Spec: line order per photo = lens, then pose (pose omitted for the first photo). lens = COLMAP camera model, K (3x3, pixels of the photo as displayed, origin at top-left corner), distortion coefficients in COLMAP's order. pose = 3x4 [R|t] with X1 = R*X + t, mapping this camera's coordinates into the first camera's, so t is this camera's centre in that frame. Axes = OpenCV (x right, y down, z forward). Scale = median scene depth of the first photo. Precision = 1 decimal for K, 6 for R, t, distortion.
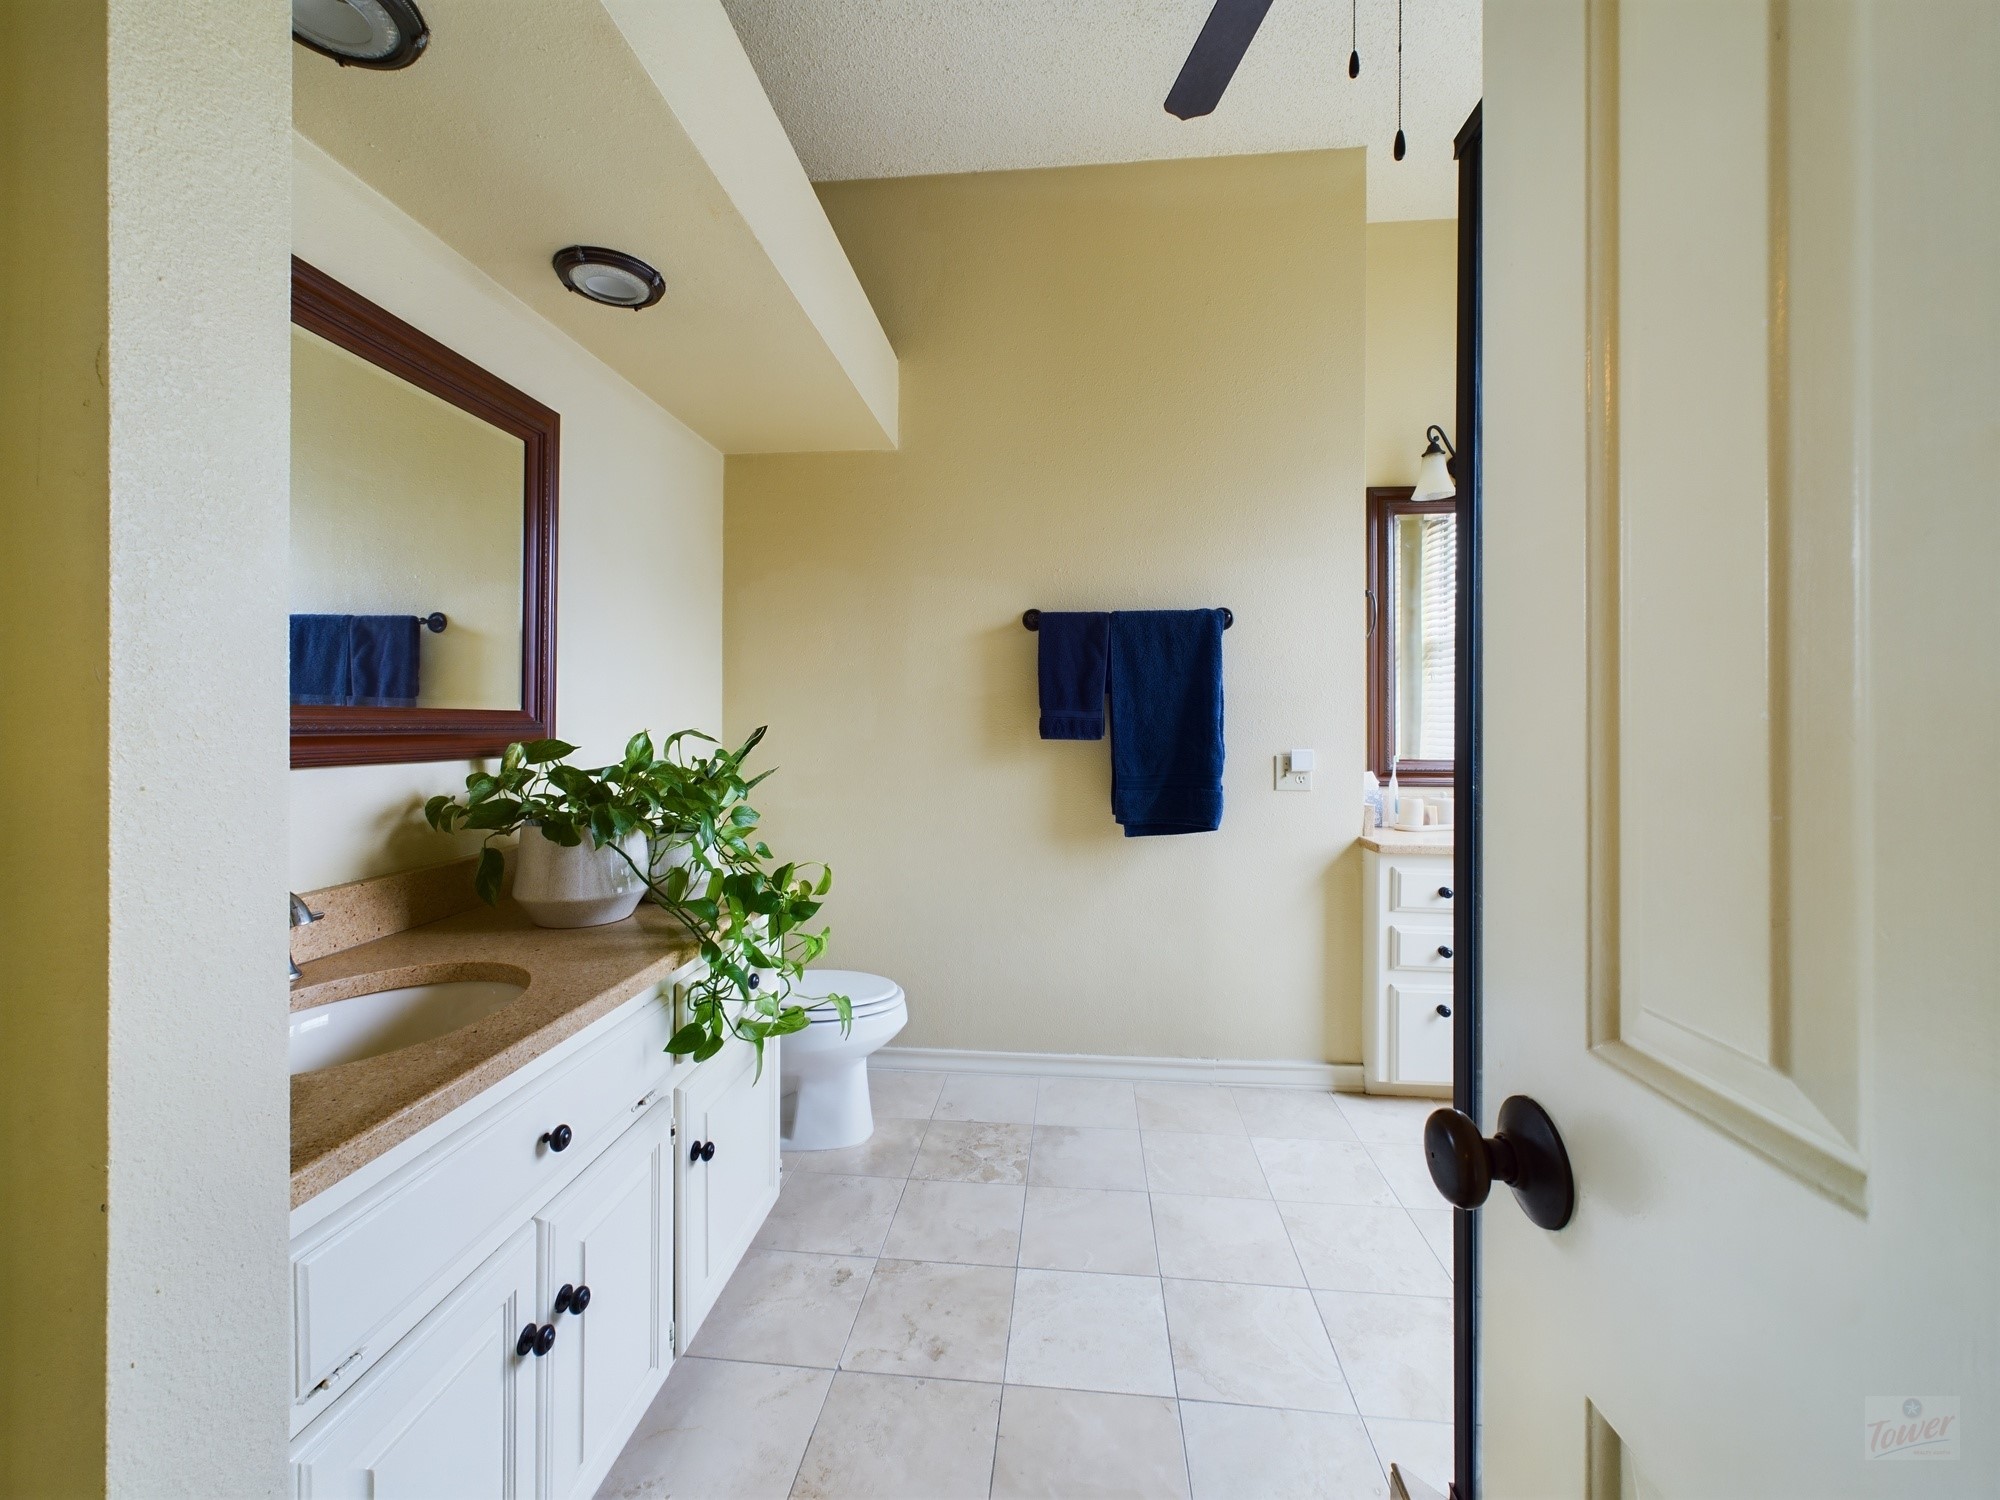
lens RADIAL K [[804.6, 0, 1004.0], [0, 804.6, 731.1], [0, 0, 1]] dist [0.001855, 0.001018]
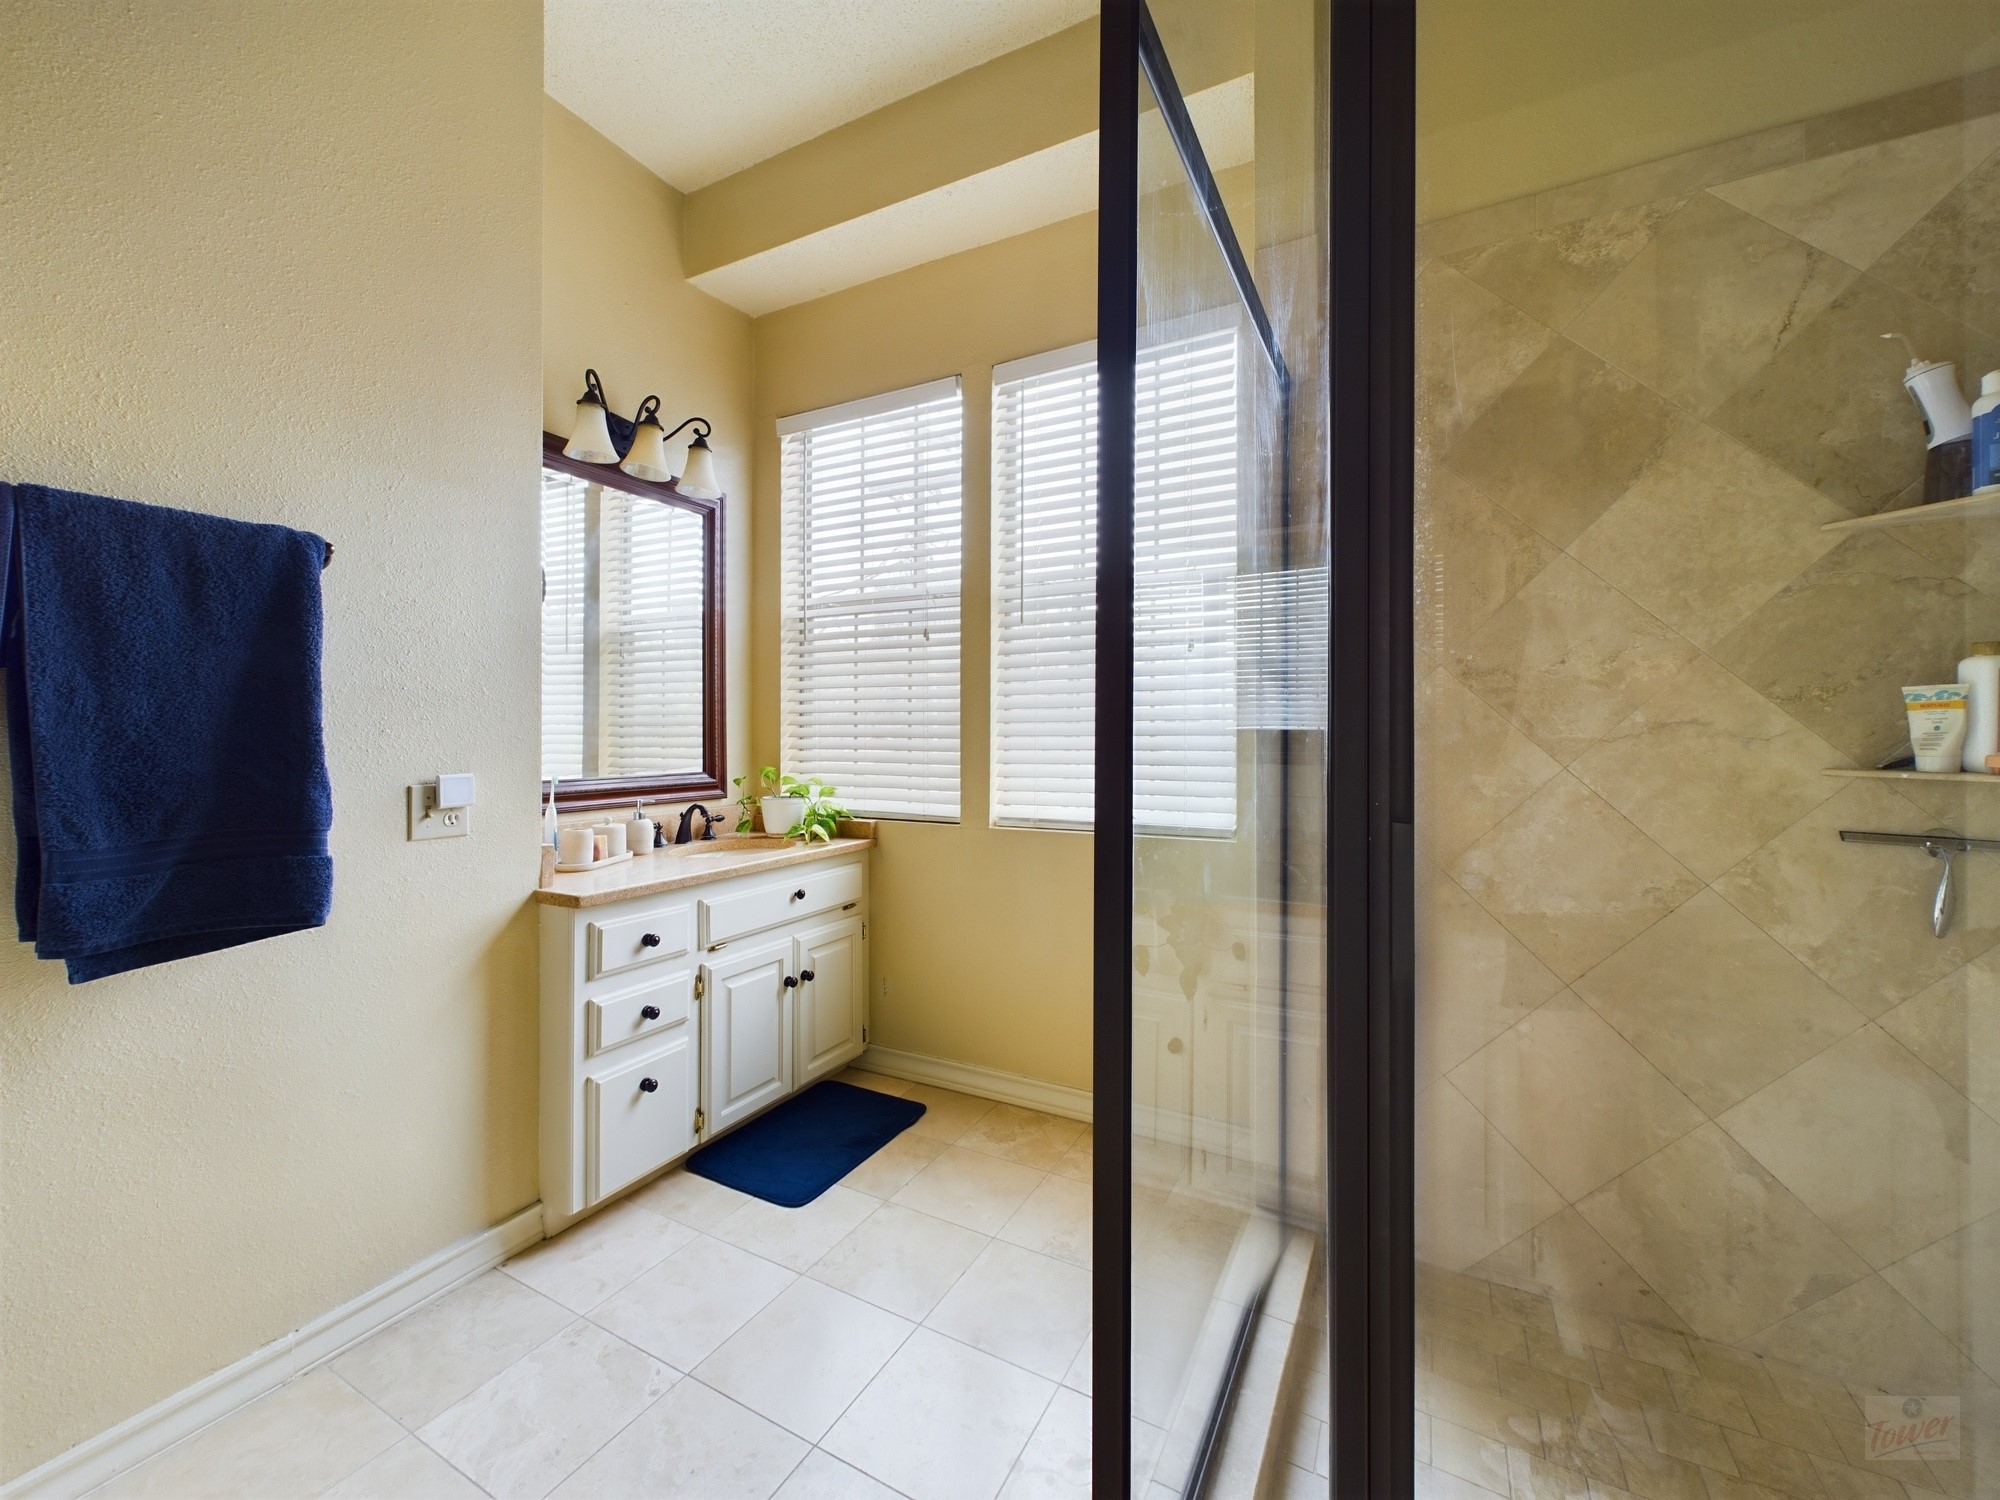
lens RADIAL K [[804.6, 0, 998.9], [0, 804.6, 732.2], [0, 0, 1]] dist [0.001855, 0.001018]
pose [[0.373492, 0.000718, 0.927633, -0.077736], [0.002767, 0.999994, -0.001888, -0.009226], [-0.927629, 0.003271, 0.373488, 0.338009]]
